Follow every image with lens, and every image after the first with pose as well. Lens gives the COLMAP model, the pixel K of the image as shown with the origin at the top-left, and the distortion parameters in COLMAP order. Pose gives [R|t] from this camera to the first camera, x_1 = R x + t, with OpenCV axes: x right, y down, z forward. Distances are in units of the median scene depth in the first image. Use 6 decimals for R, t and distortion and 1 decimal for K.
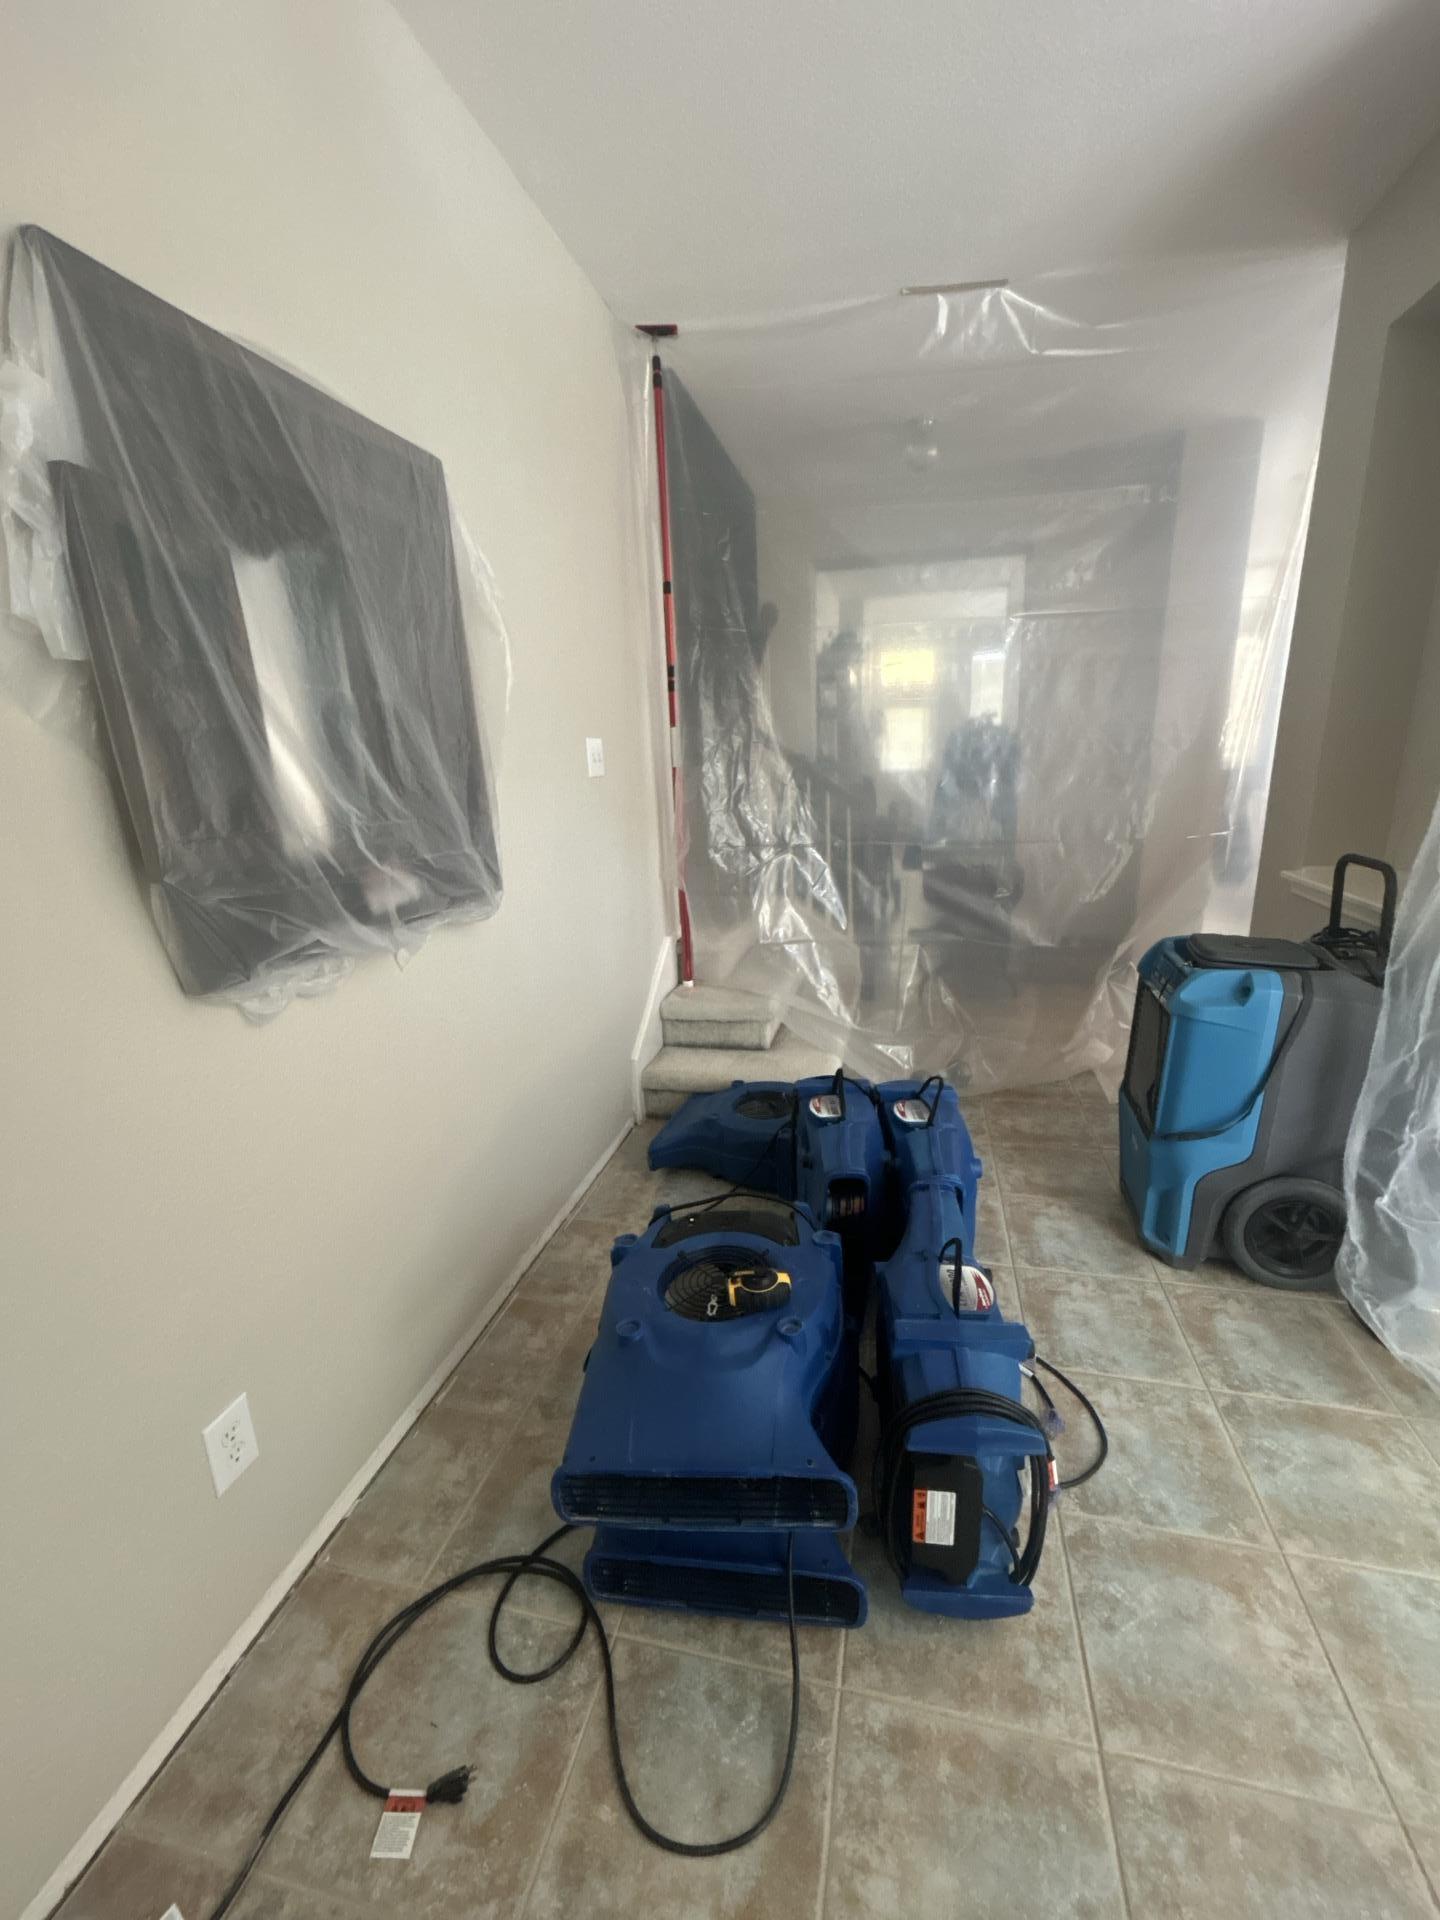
lens RADIAL K [[796.7, 0, 724.9], [0, 796.7, 955.3], [0, 0, 1]] dist [0.000694, 0.000322]
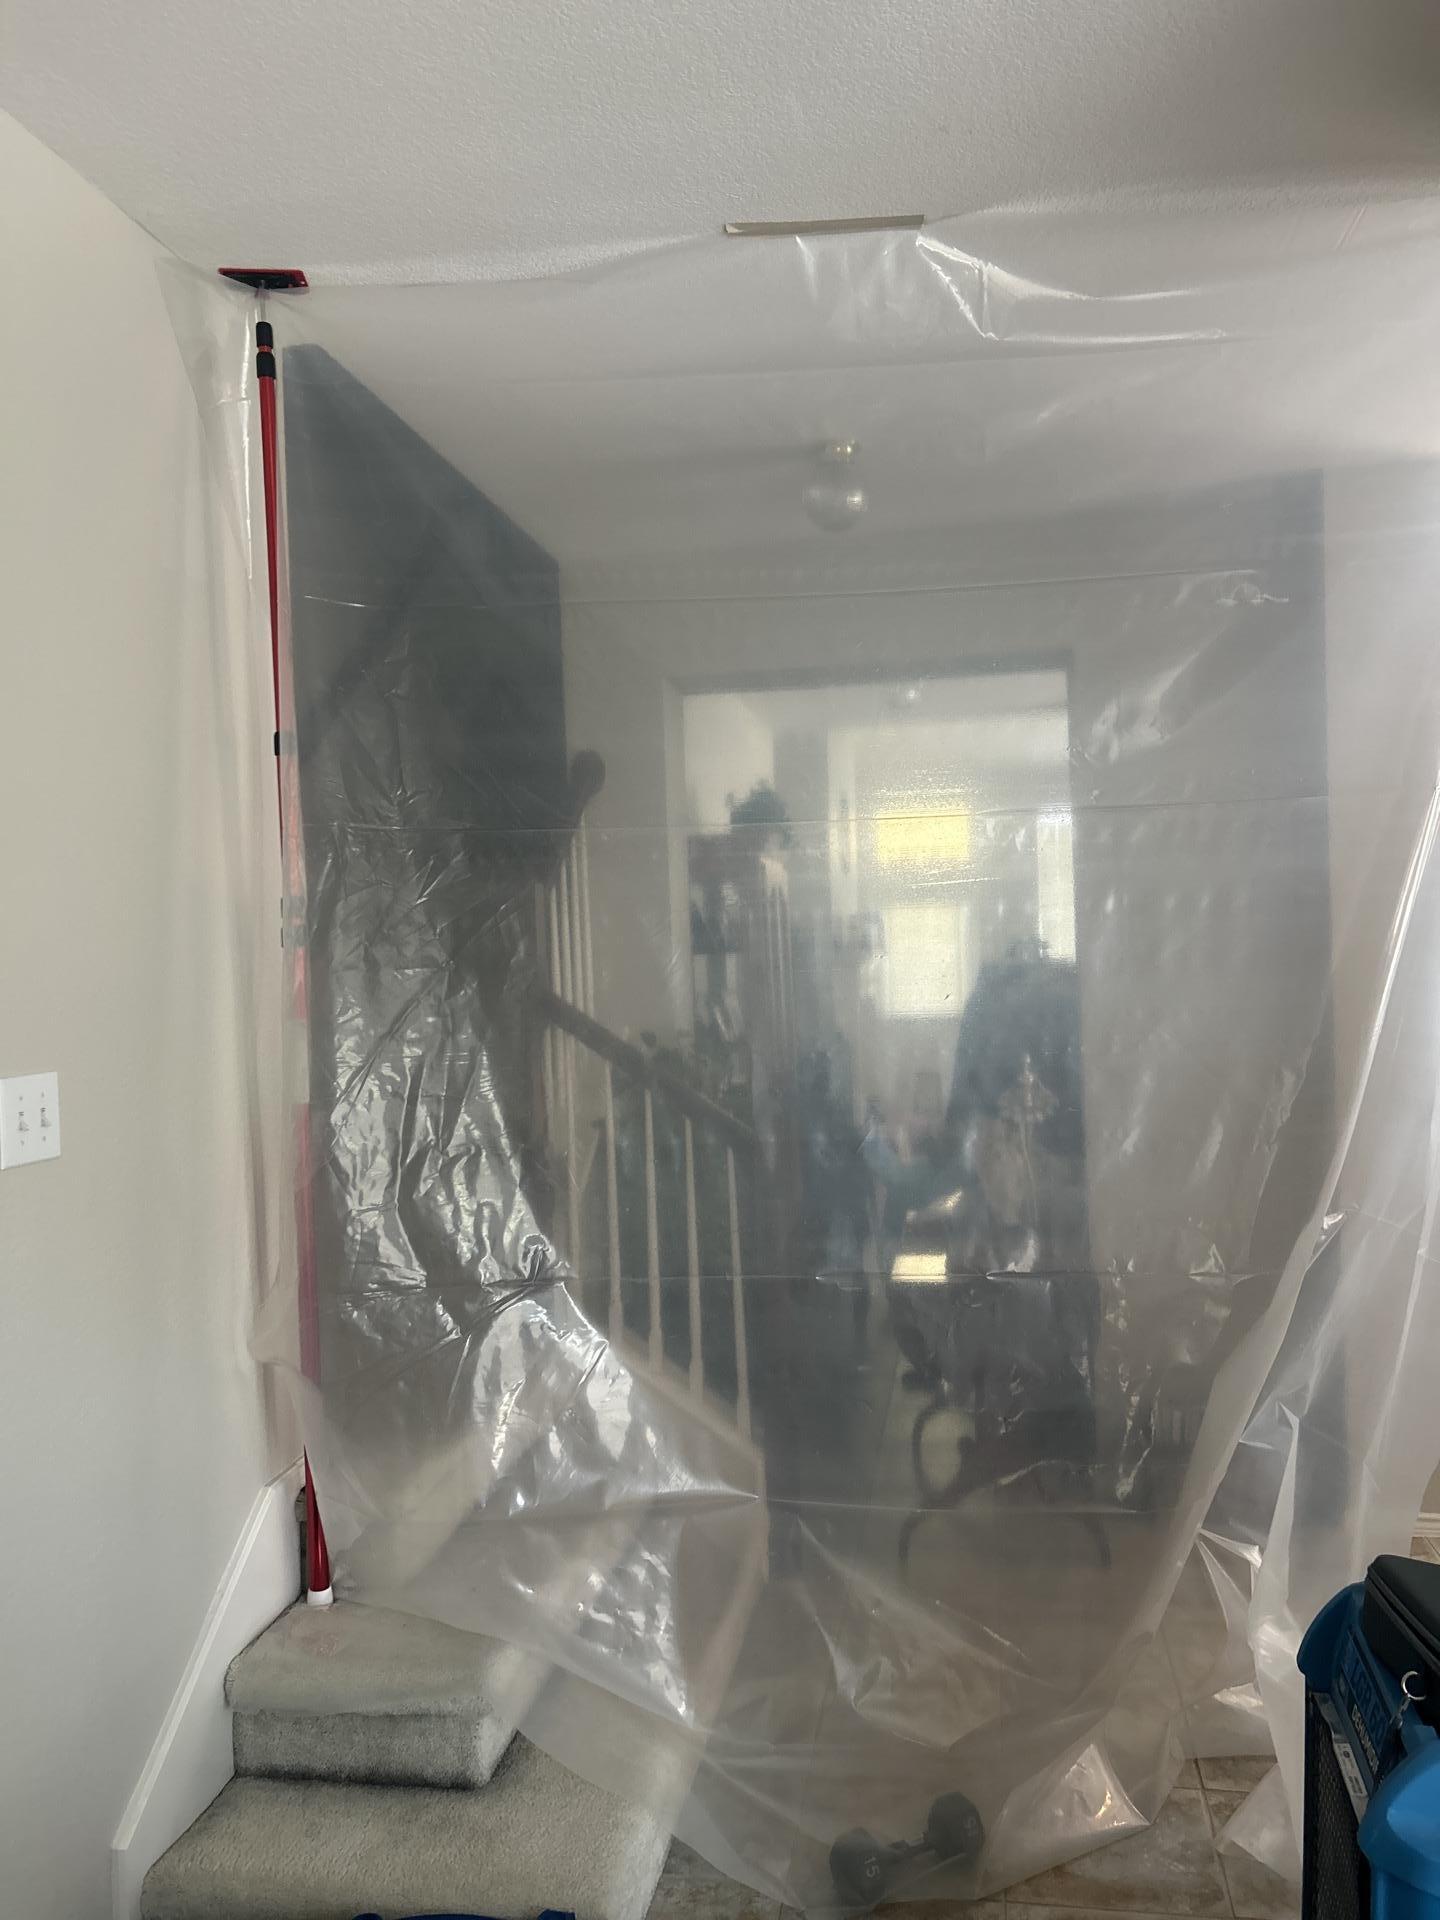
lens RADIAL K [[1443.5, 0, 758.3], [0, 1443.5, 926.0], [0, 0, 1]] dist [0.080164, -0.094309]
pose [[0.997912, -0.000085, 0.064582, 0.144389], [0.017034, 0.964937, -0.261927, -0.106875], [-0.062295, 0.262480, 0.962924, 0.149184]]
